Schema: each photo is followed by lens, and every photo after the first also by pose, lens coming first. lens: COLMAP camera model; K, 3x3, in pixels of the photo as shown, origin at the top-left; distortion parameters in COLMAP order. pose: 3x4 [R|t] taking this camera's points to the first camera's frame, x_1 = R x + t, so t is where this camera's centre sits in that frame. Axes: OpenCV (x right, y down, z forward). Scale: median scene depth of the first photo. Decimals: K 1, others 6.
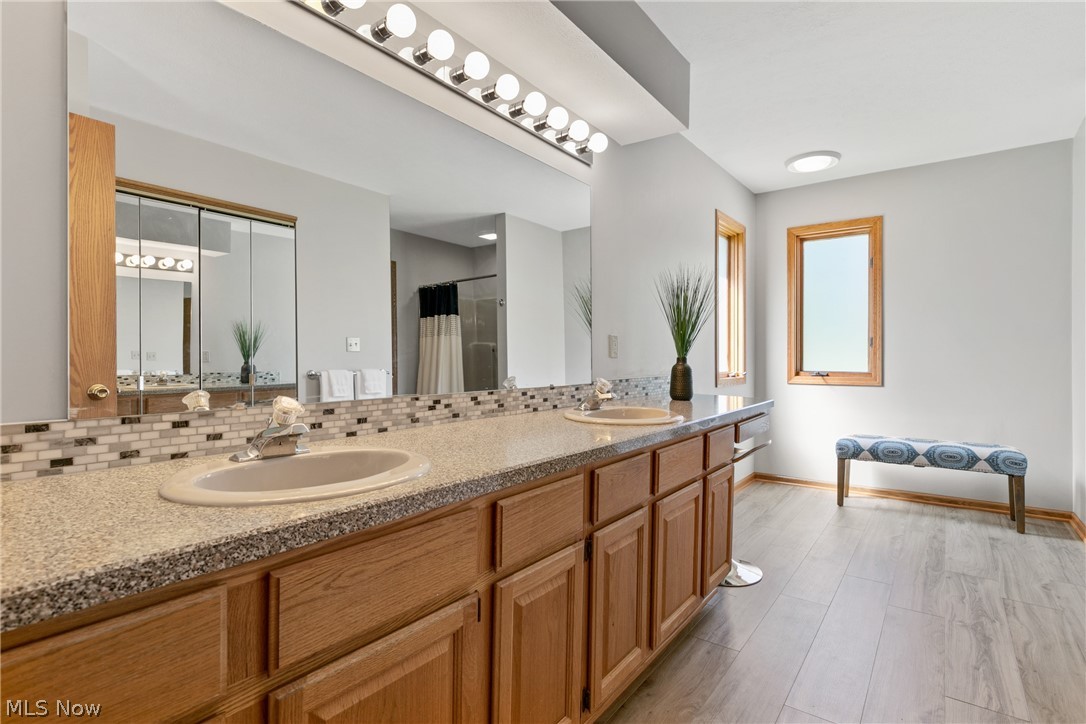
lens RADIAL K [[562.7, 0, 544.4], [0, 562.7, 362.7], [0, 0, 1]] dist [-0.001597, -0.000060]
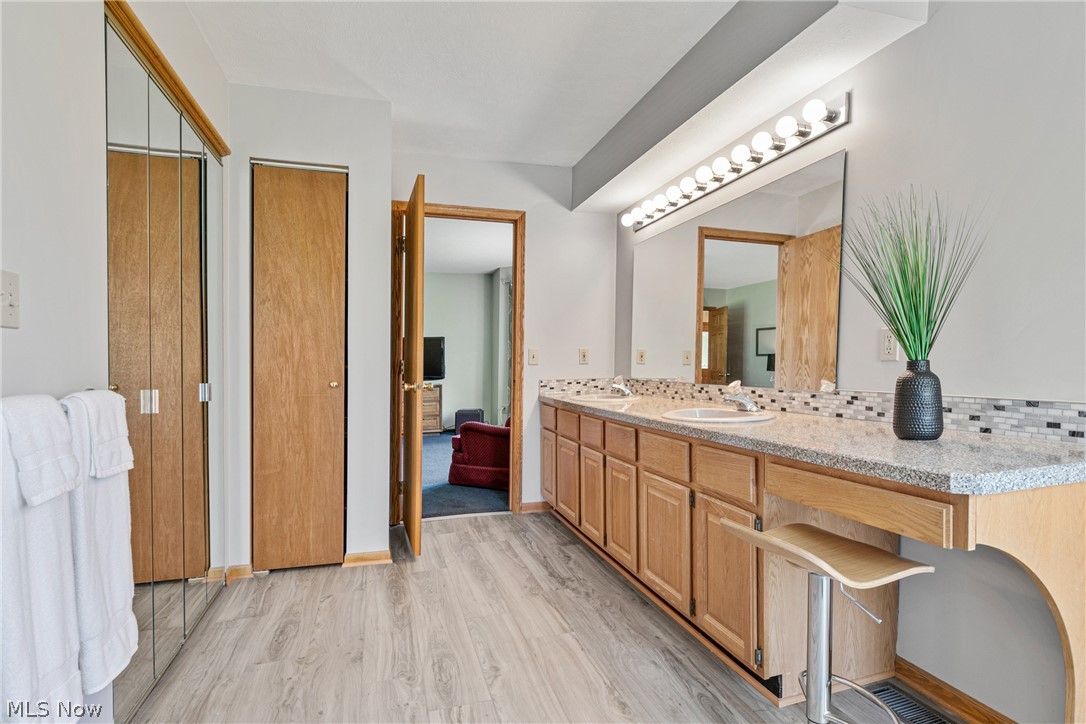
lens RADIAL K [[575.7, 0, 545.1], [0, 575.7, 363.8], [0, 0, 1]] dist [-0.000156, -0.000009]
pose [[-0.617423, 0.000275, -0.786631, 1.211769], [-0.007203, 0.999956, 0.006003, -0.009070], [0.786598, 0.009373, -0.617394, 1.417429]]
